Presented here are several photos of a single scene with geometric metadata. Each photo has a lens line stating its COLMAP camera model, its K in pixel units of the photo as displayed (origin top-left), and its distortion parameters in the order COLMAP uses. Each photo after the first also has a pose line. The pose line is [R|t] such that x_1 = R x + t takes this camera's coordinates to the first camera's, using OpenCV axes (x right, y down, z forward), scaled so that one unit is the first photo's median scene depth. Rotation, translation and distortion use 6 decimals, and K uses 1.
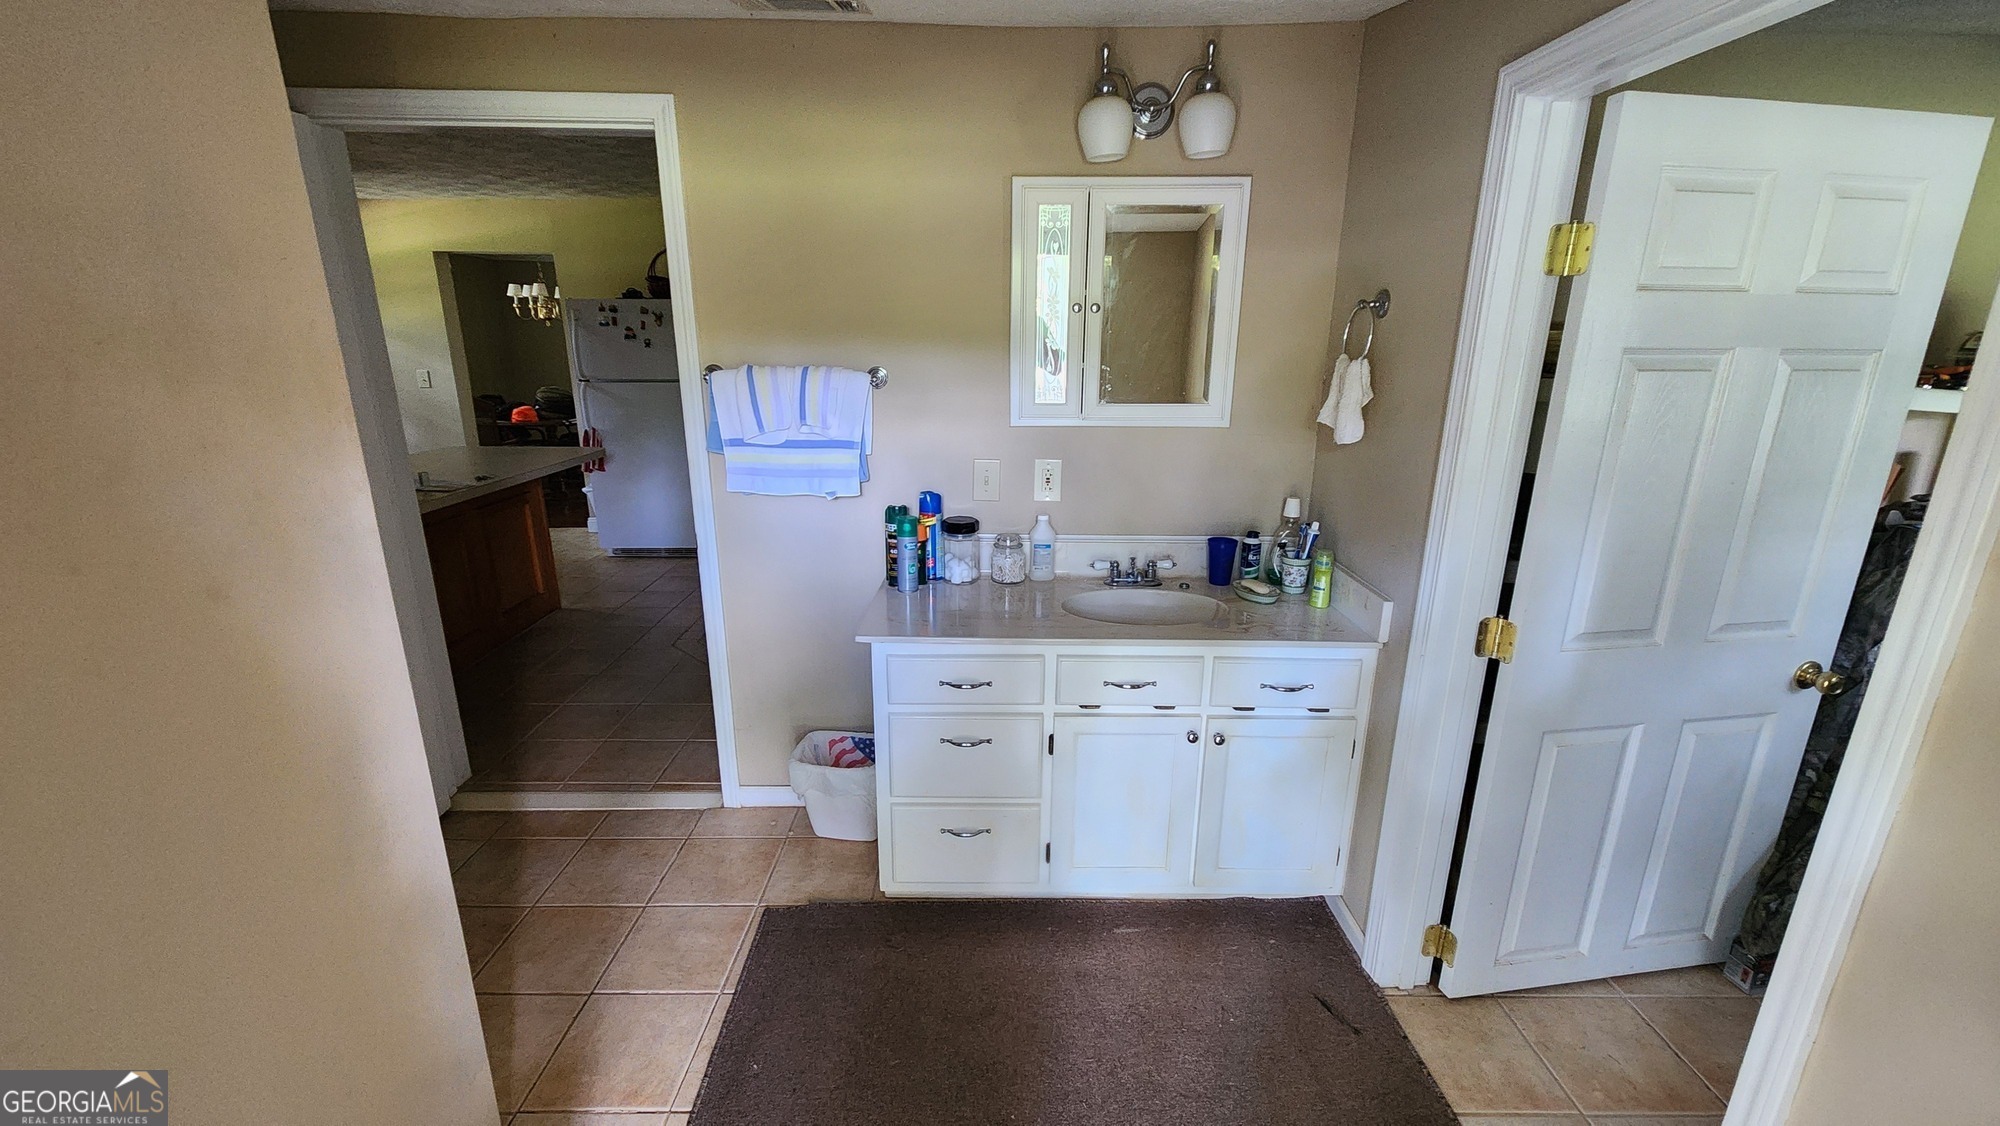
lens RADIAL K [[810.6, 0, 997.7], [0, 810.6, 560.2], [0, 0, 1]] dist [0.001015, 0.000023]
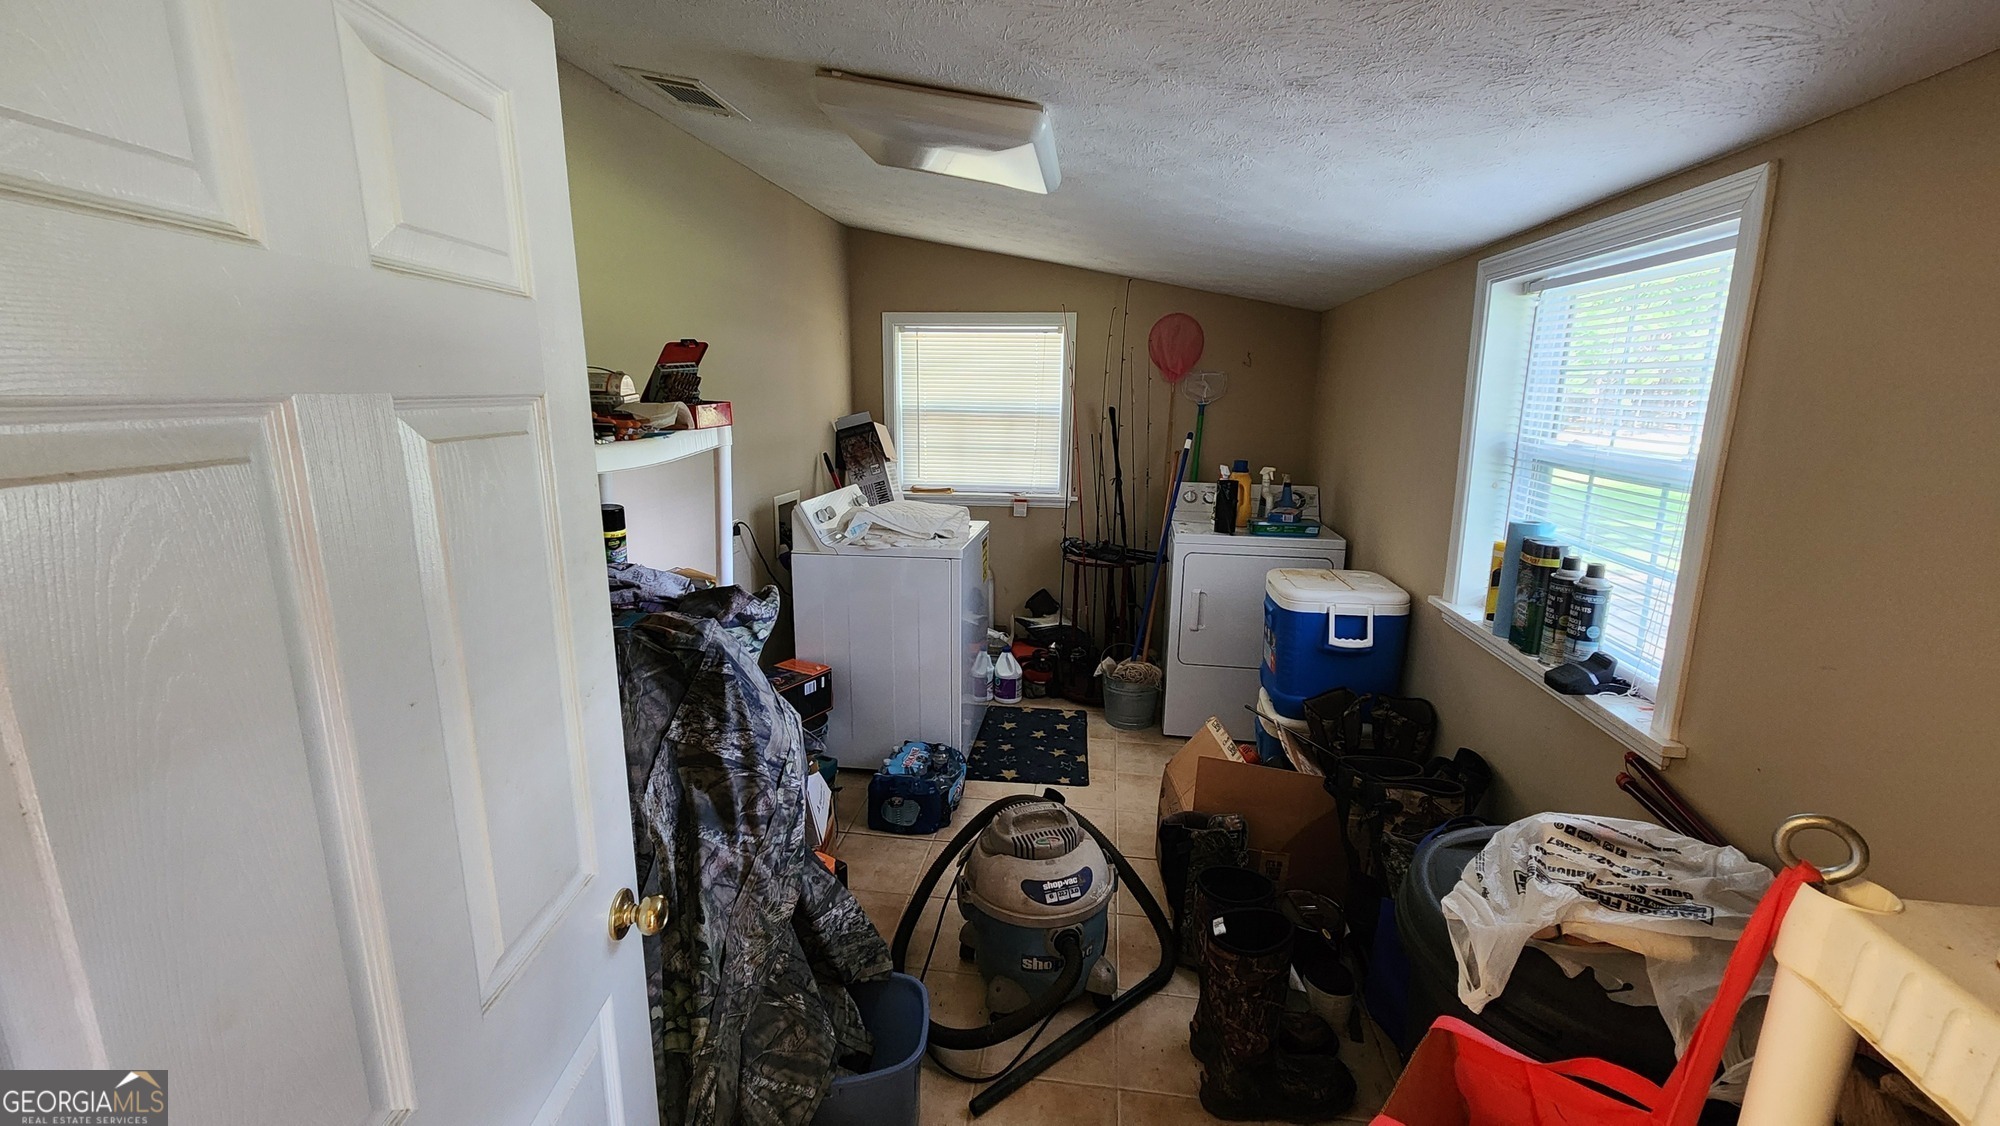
lens RADIAL K [[810.6, 0, 993.5], [0, 810.6, 559.9], [0, 0, 1]] dist [0.001015, 0.000023]
pose [[0.145997, -0.210437, 0.966644, 0.570473], [0.263581, 0.950068, 0.167018, -0.163994], [-0.953525, 0.230405, 0.194174, 0.625717]]
